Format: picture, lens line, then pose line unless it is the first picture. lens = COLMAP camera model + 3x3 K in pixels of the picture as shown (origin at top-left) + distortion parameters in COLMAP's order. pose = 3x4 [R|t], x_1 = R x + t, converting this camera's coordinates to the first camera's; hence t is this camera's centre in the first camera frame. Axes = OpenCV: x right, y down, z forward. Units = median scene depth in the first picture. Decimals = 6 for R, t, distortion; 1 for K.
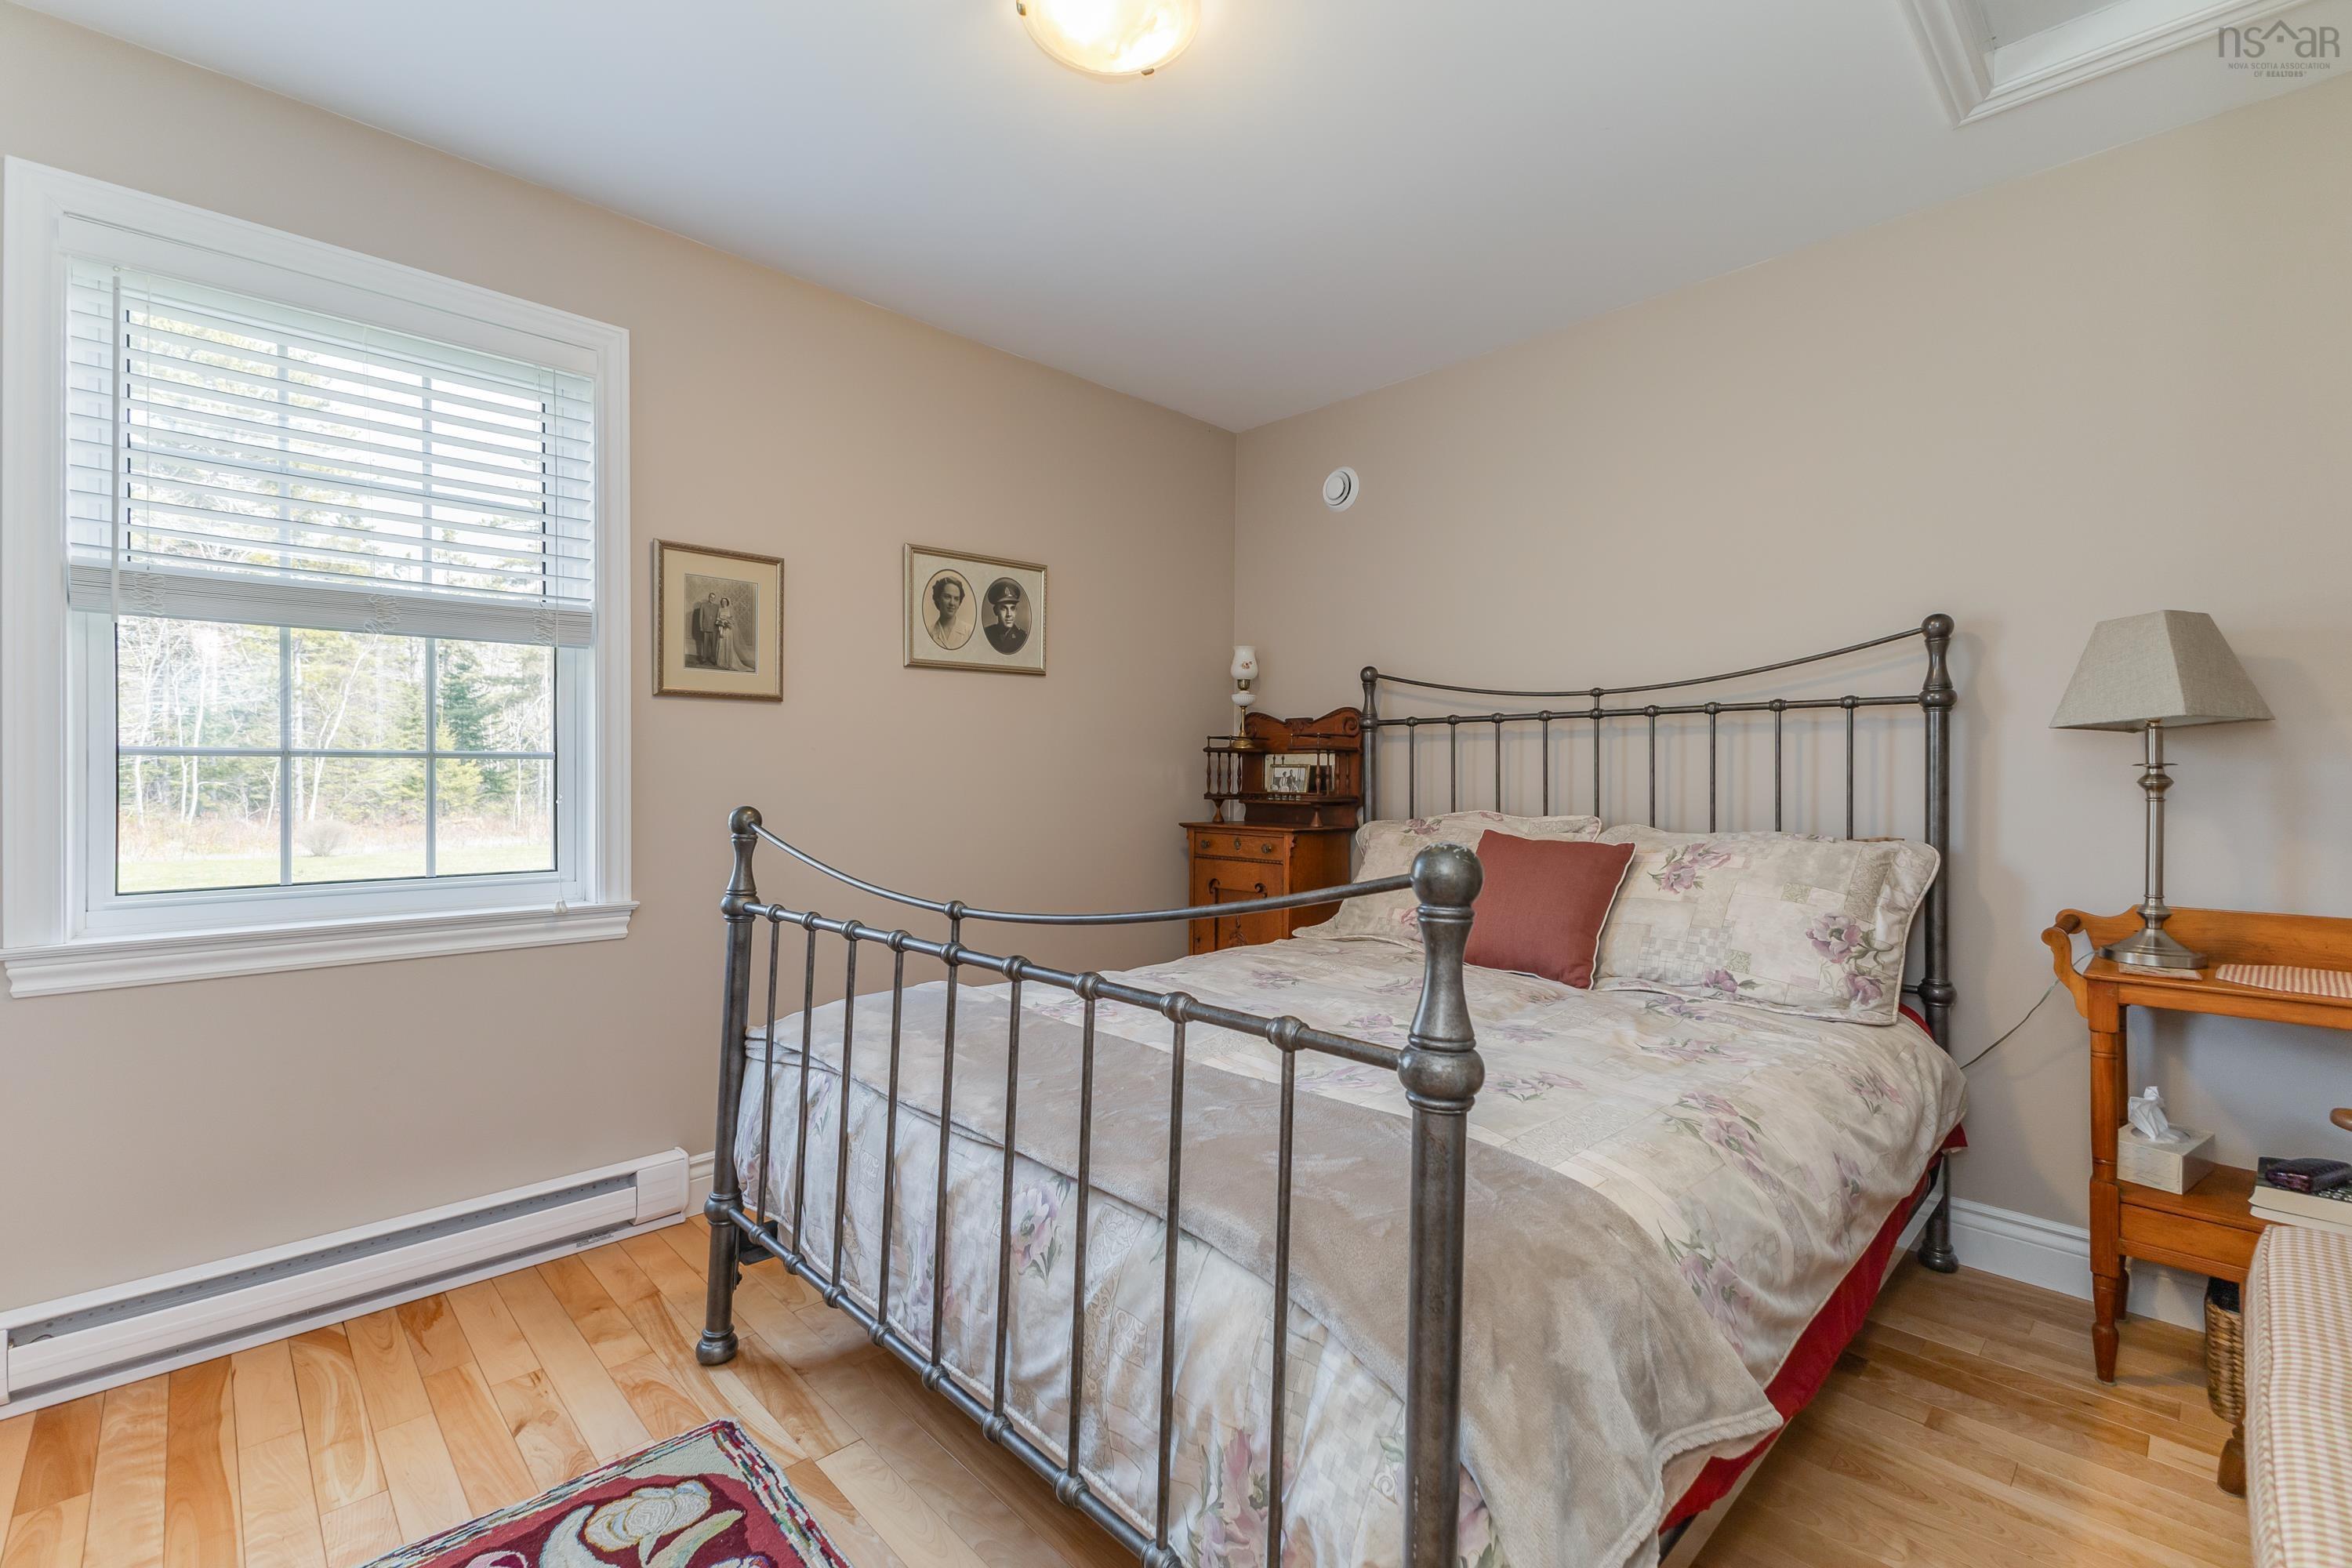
lens RADIAL K [[1029.6, 0, 1164.7], [0, 1029.6, 780.4], [0, 0, 1]] dist [0.013208, -0.000431]
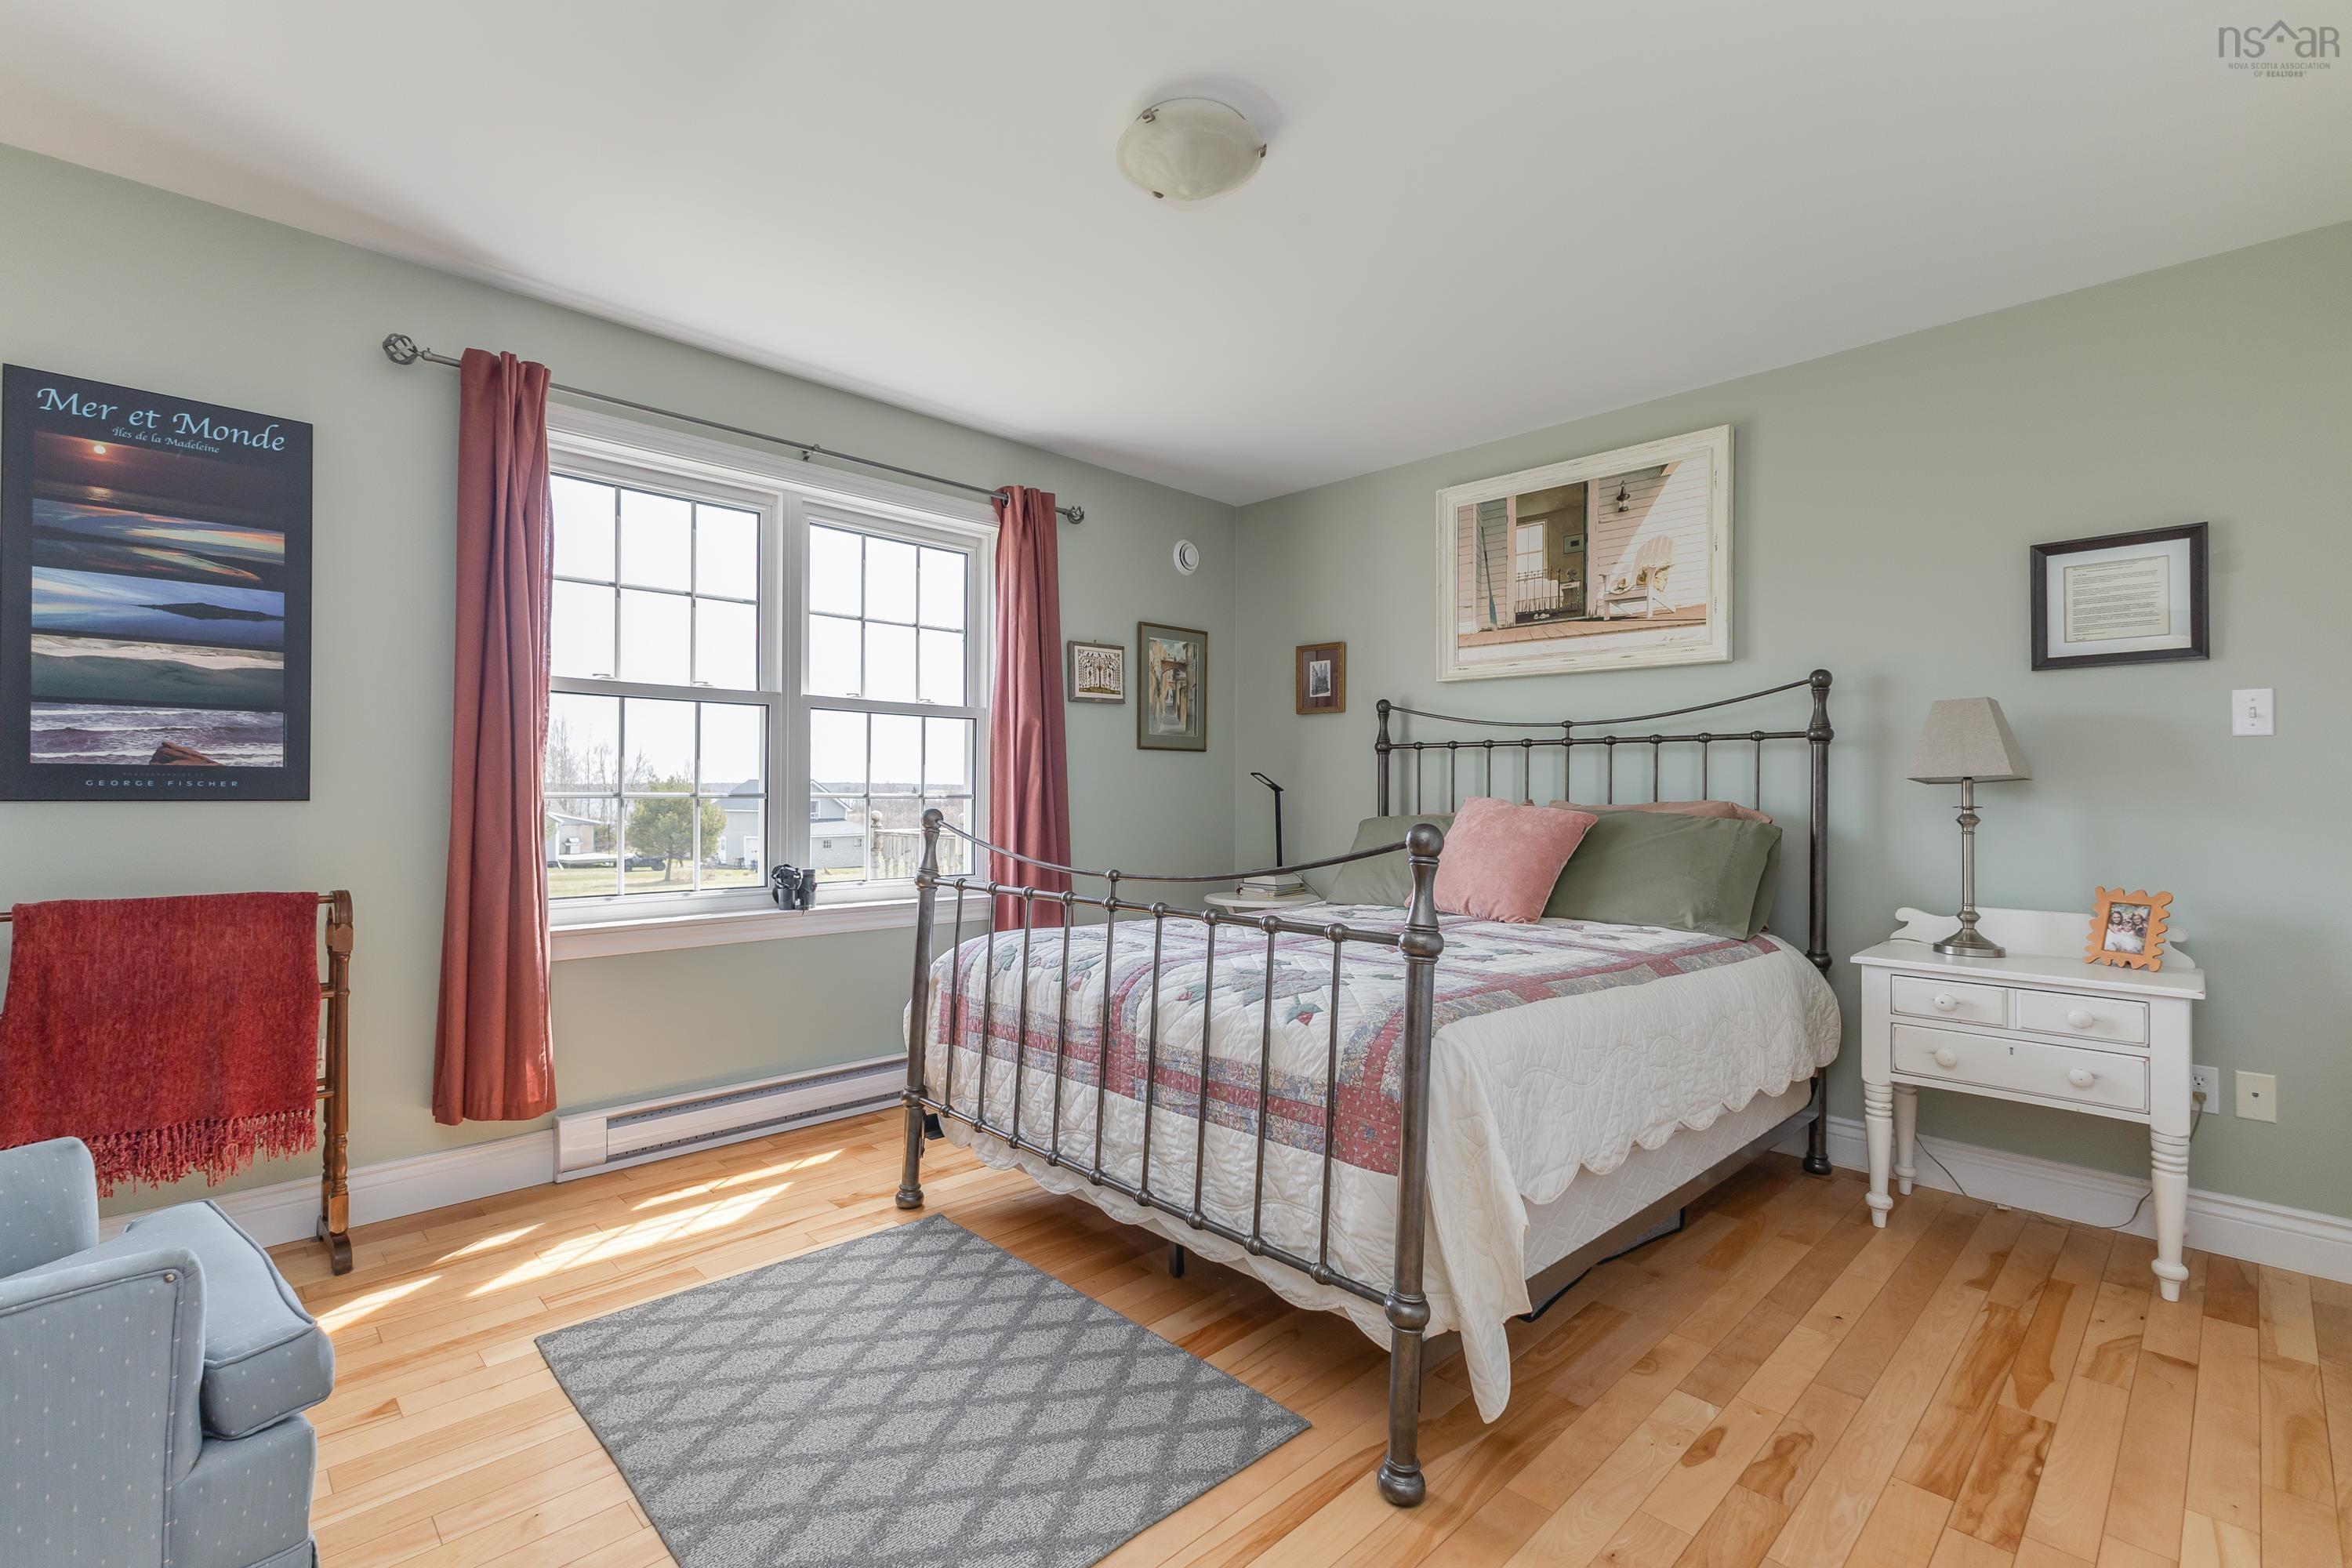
lens RADIAL K [[1029.6, 0, 1164.7], [0, 1029.6, 780.4], [0, 0, 1]] dist [0.013208, -0.000431]
pose [[0.999883, 0.007589, -0.013301, -0.063914], [-0.007770, 0.999878, -0.013582, 0.003901], [0.013196, 0.013684, 0.999819, -0.317488]]
